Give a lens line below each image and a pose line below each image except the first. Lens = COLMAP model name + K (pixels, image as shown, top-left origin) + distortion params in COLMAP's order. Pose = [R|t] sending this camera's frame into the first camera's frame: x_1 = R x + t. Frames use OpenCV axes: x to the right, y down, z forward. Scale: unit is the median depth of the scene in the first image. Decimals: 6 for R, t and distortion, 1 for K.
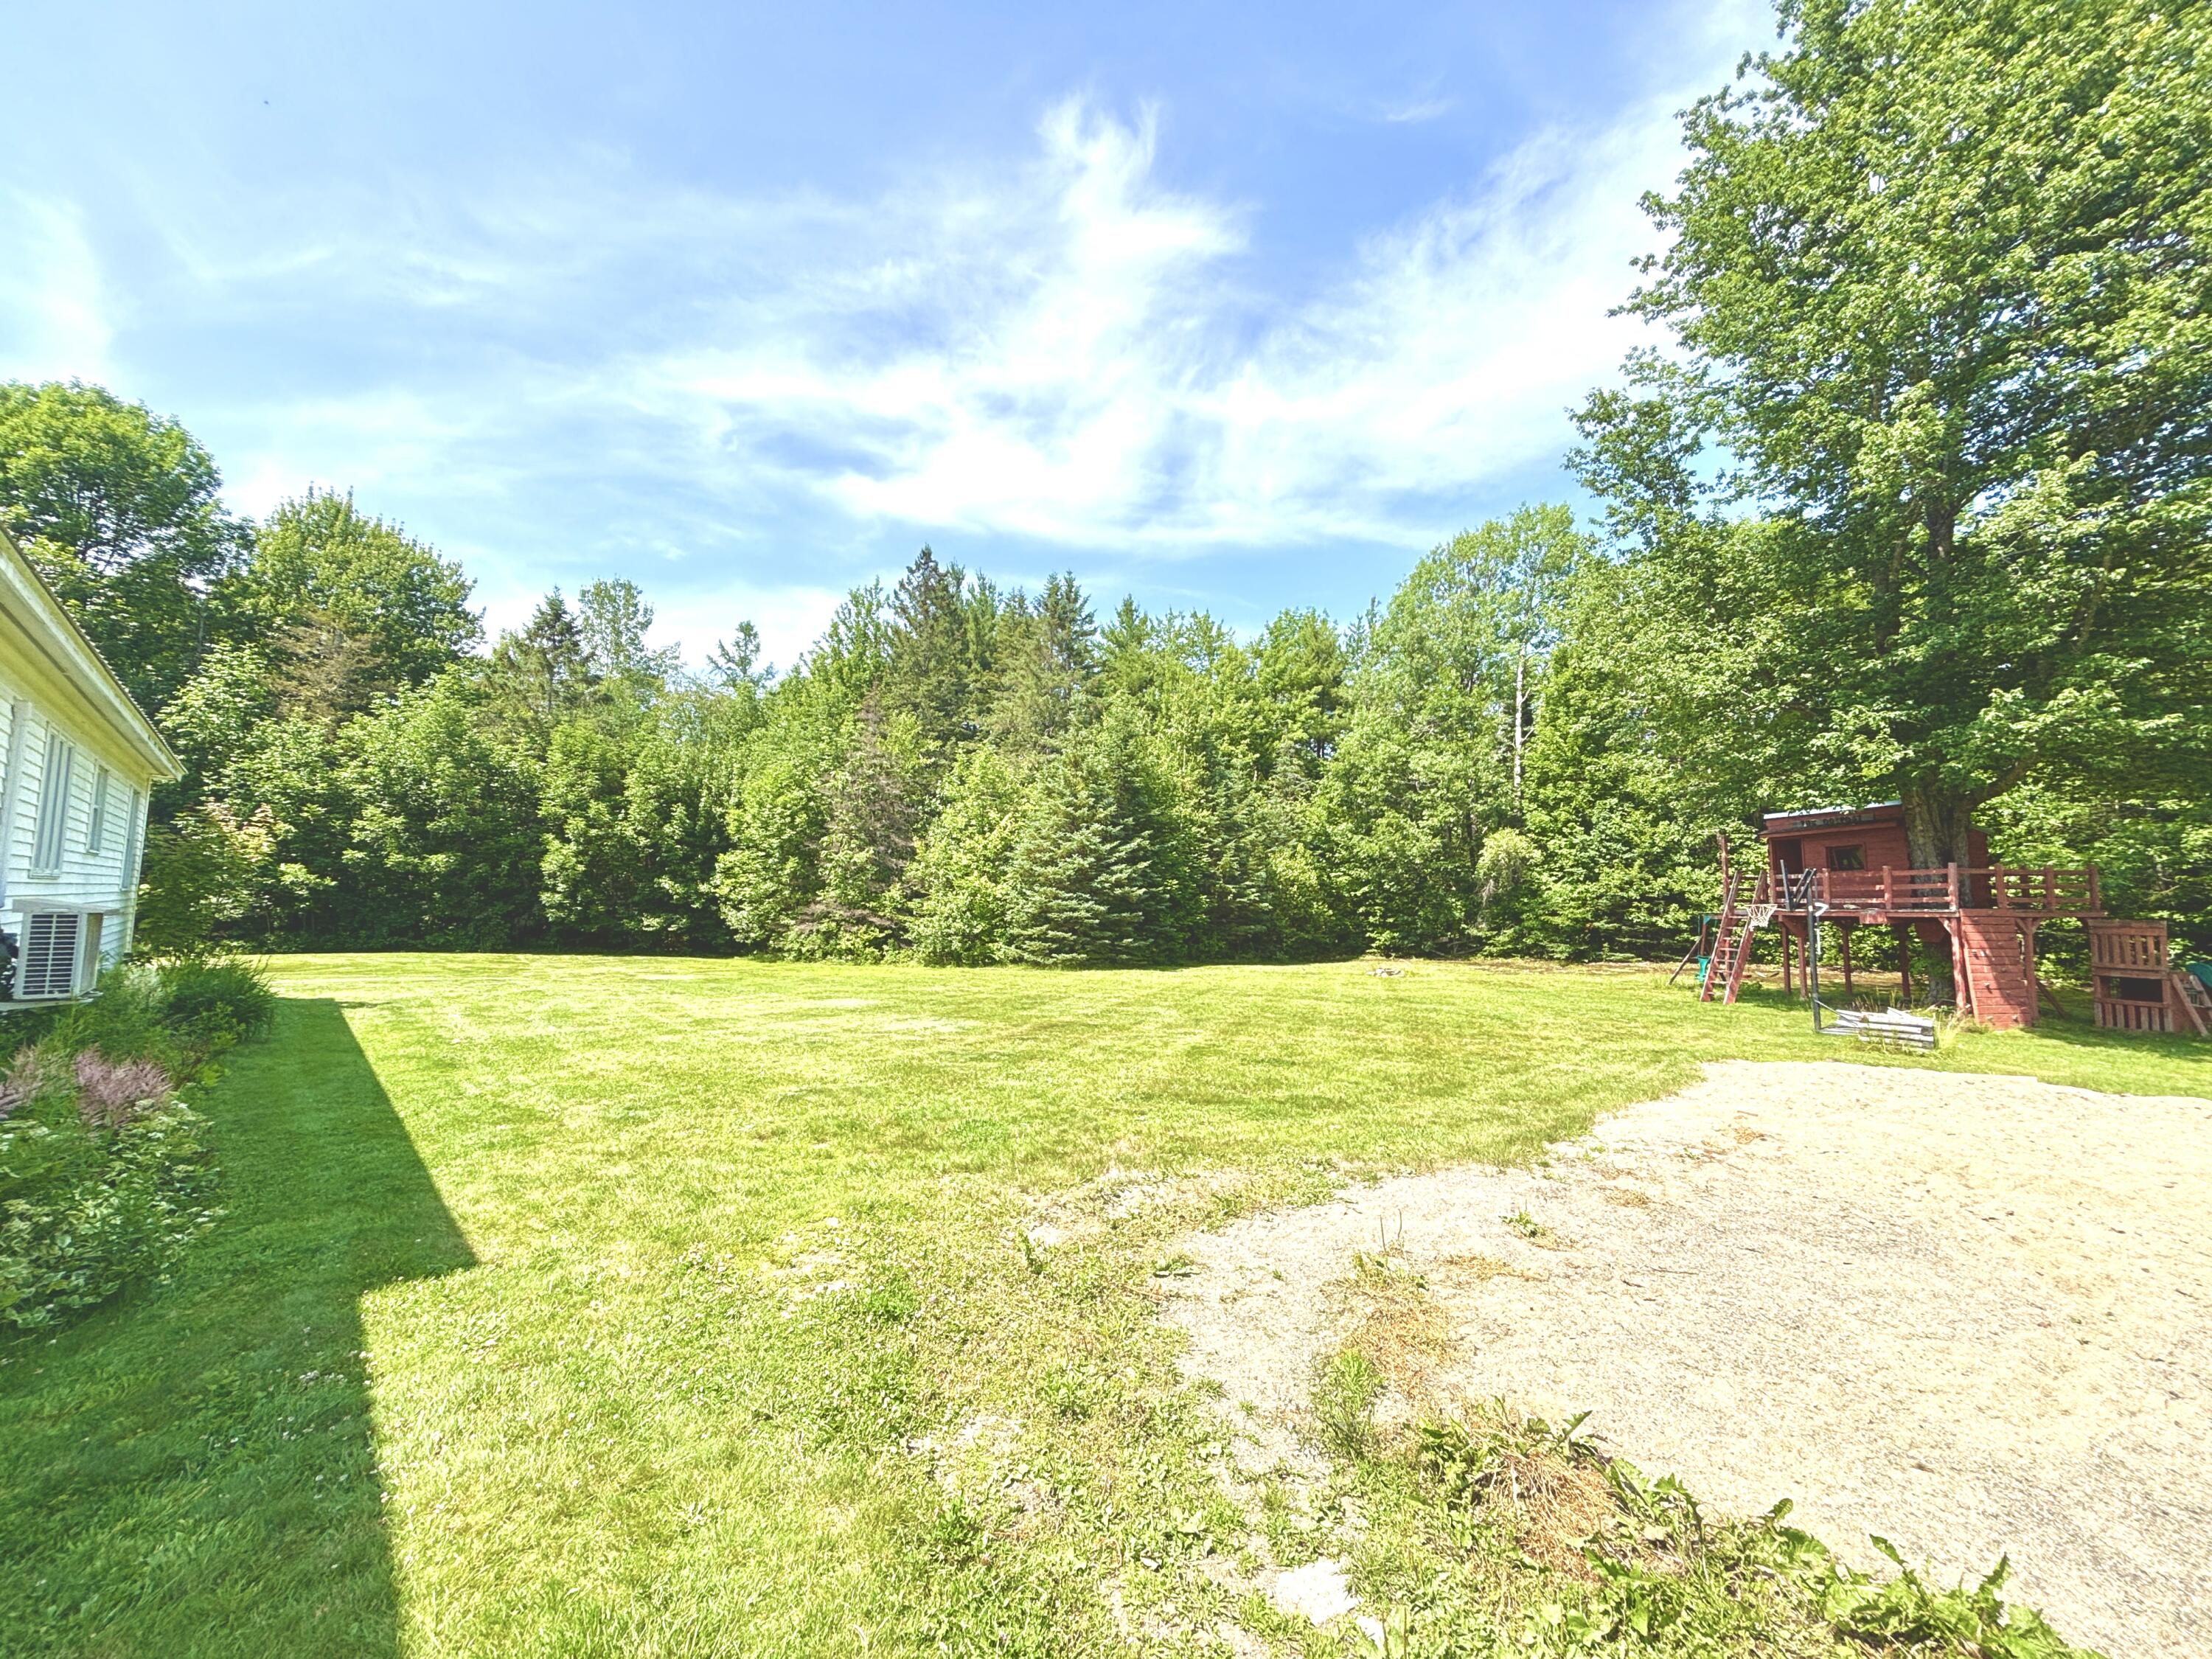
lens RADIAL K [[914.1, 0, 1153.0], [0, 914.1, 805.9], [0, 0, 1]] dist [0.001293, -0.015409]
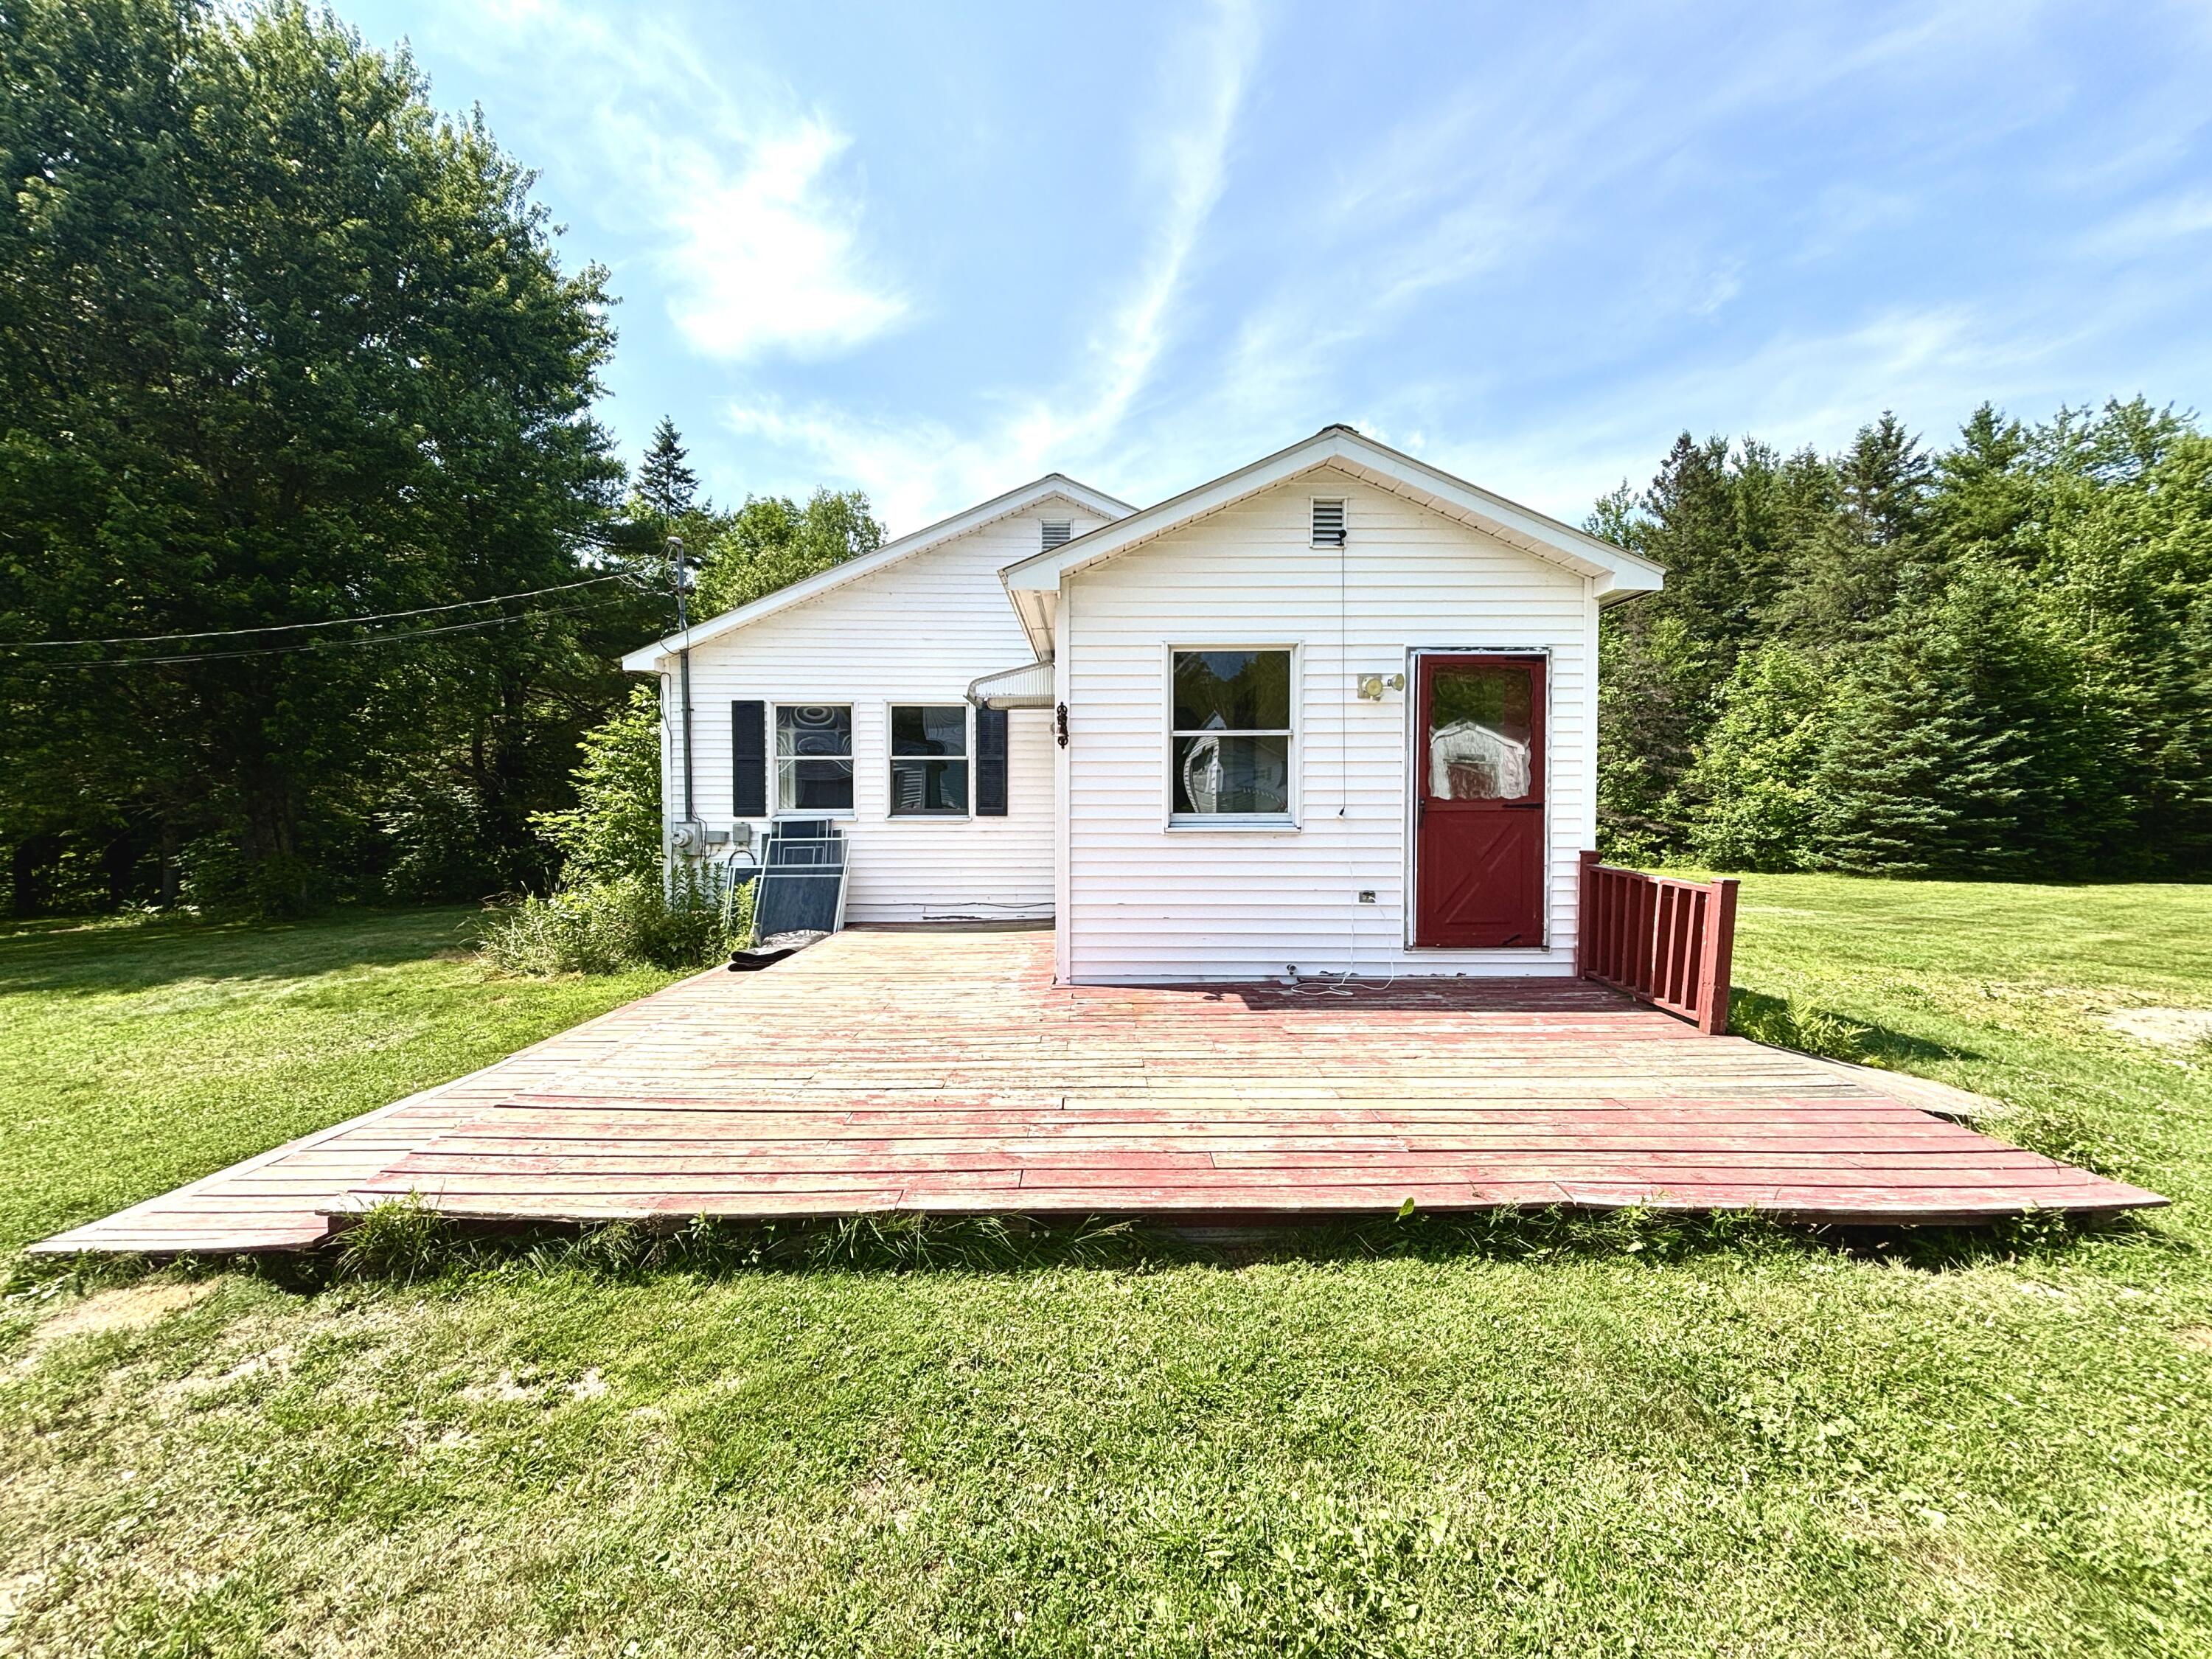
lens RADIAL K [[895.8, 0, 1106.0], [0, 895.8, 829.5], [0, 0, 1]] dist [0.008931, -0.000141]
pose [[0.705241, 0.002464, -0.708964, -0.011406], [0.091094, 0.991390, 0.094062, -0.025341], [0.703091, -0.130919, 0.698944, -0.165145]]
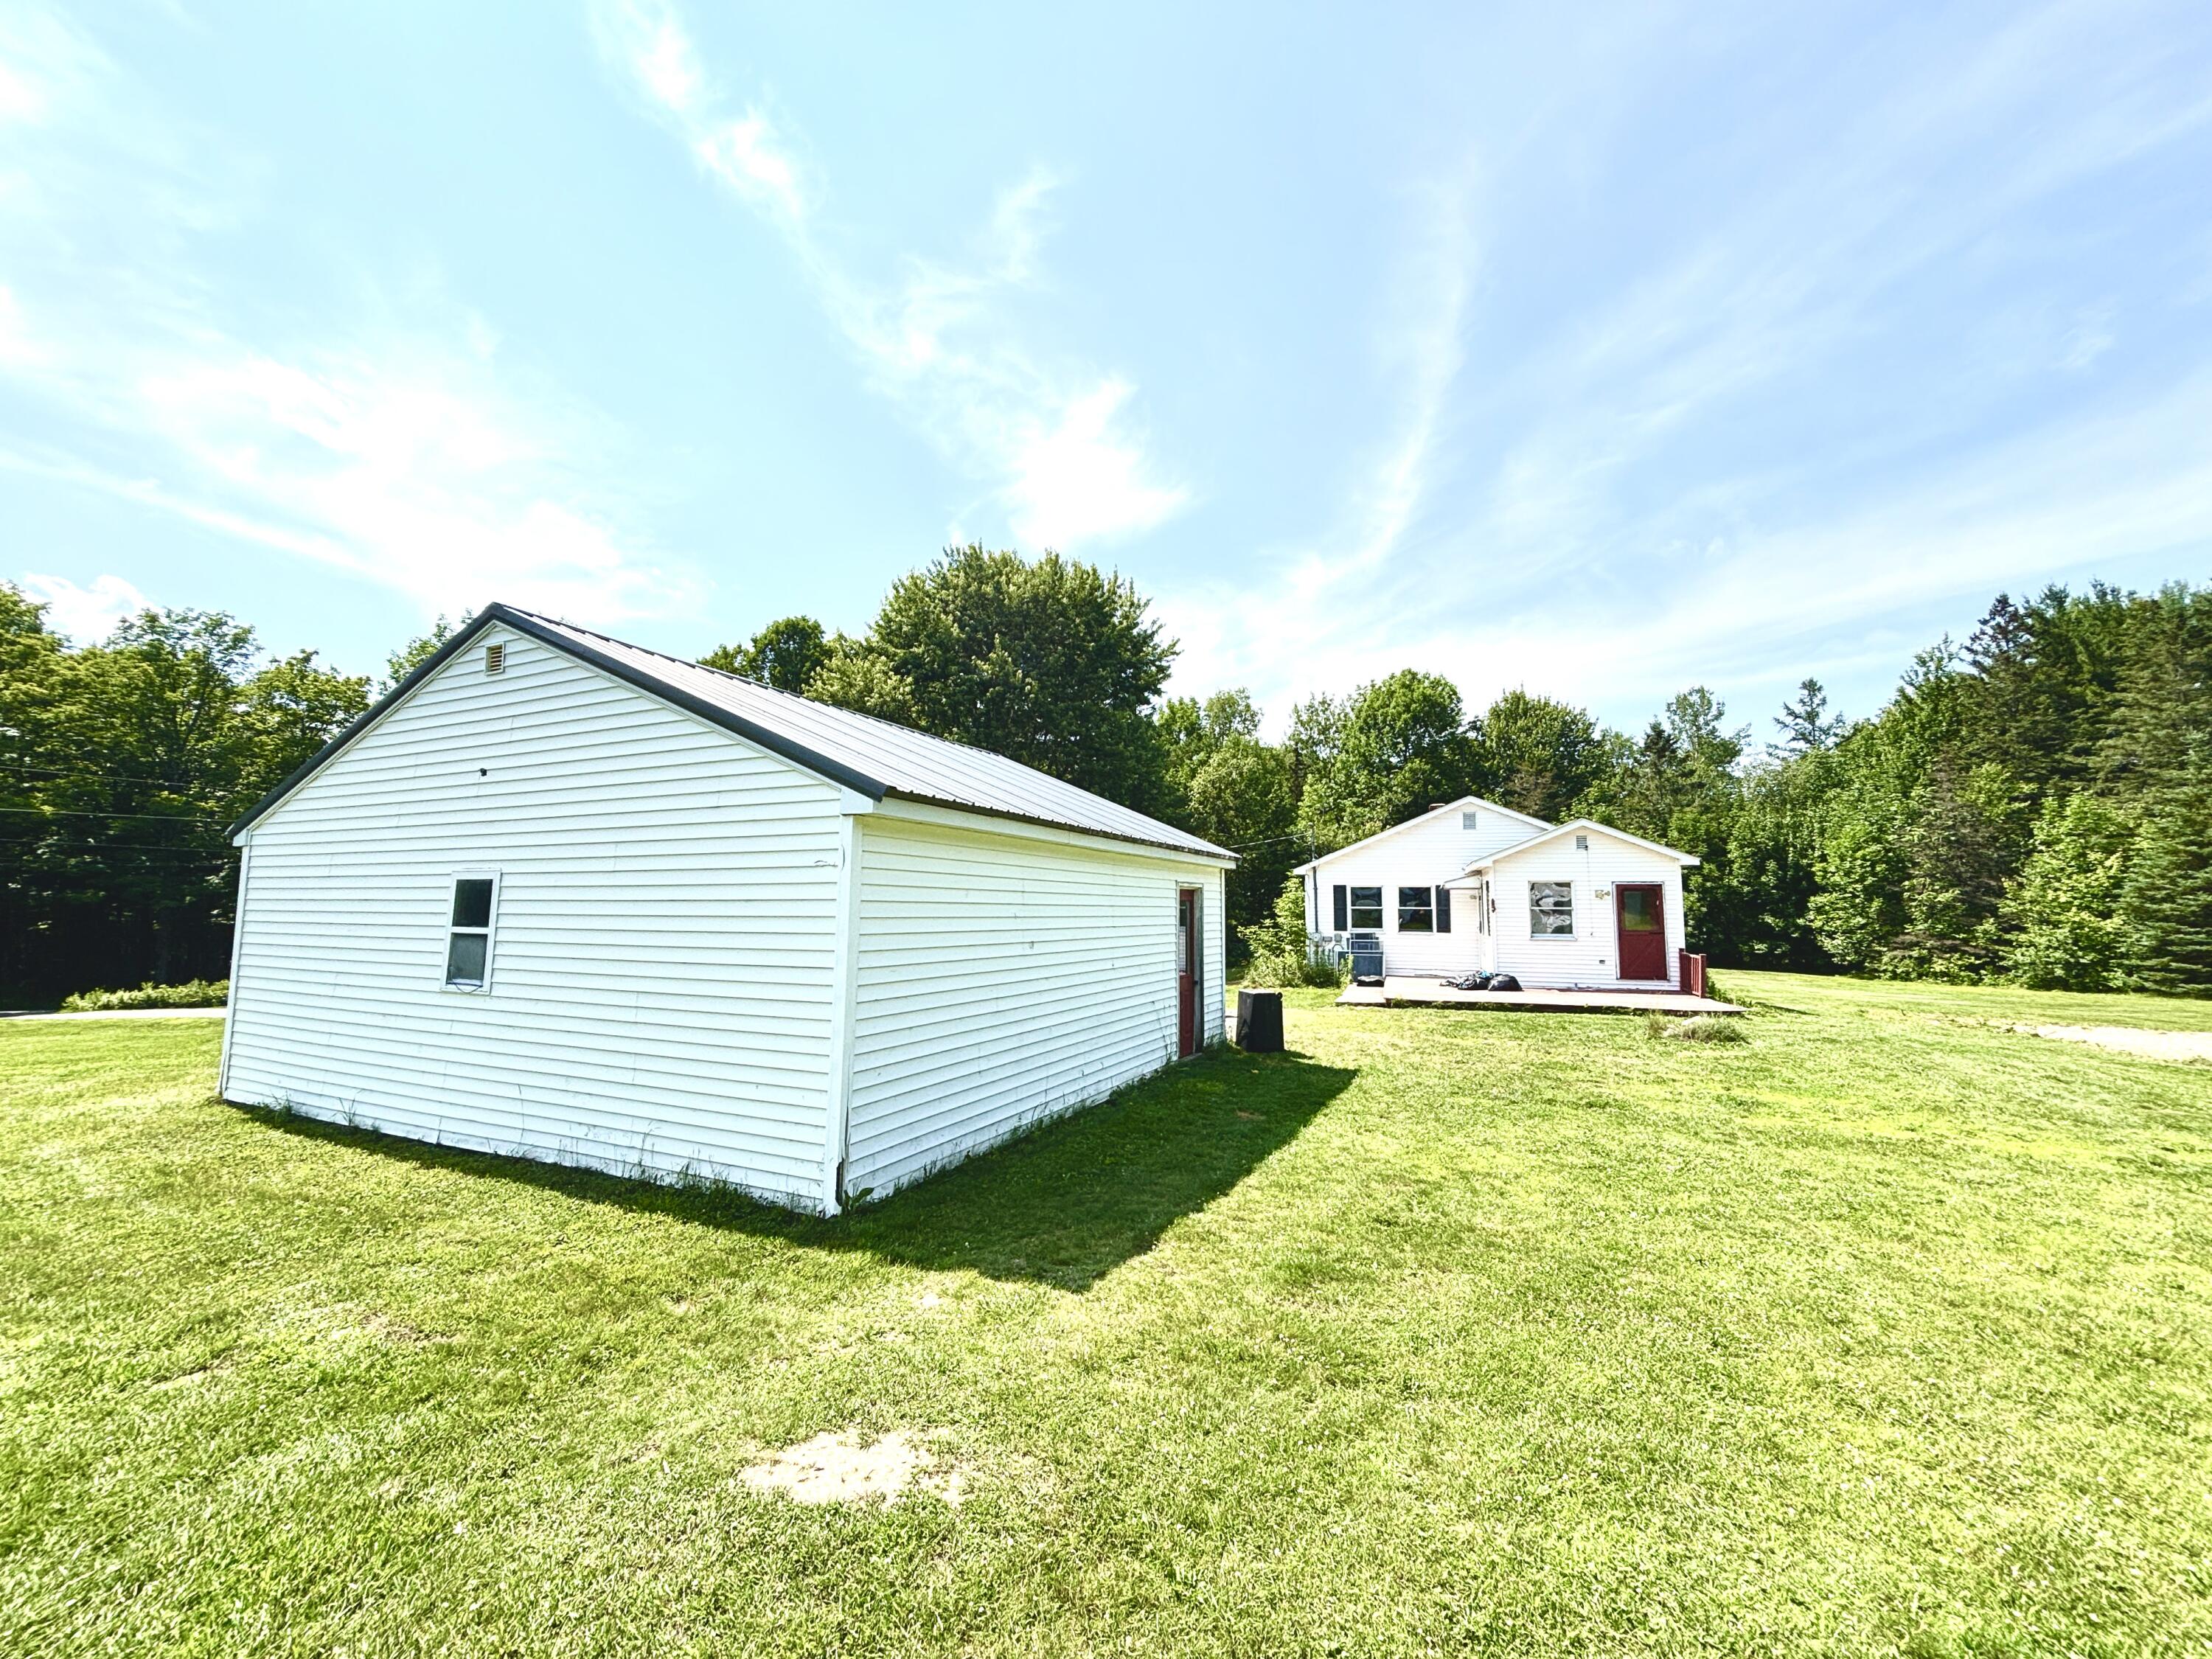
lens RADIAL K [[895.8, 0, 1106.0], [0, 895.8, 829.5], [0, 0, 1]] dist [0.008931, -0.000141]
pose [[0.449554, -0.093494, -0.888347, 0.249444], [0.086992, 0.994362, -0.060628, -0.056479], [0.889007, -0.050023, 0.455153, -0.526703]]
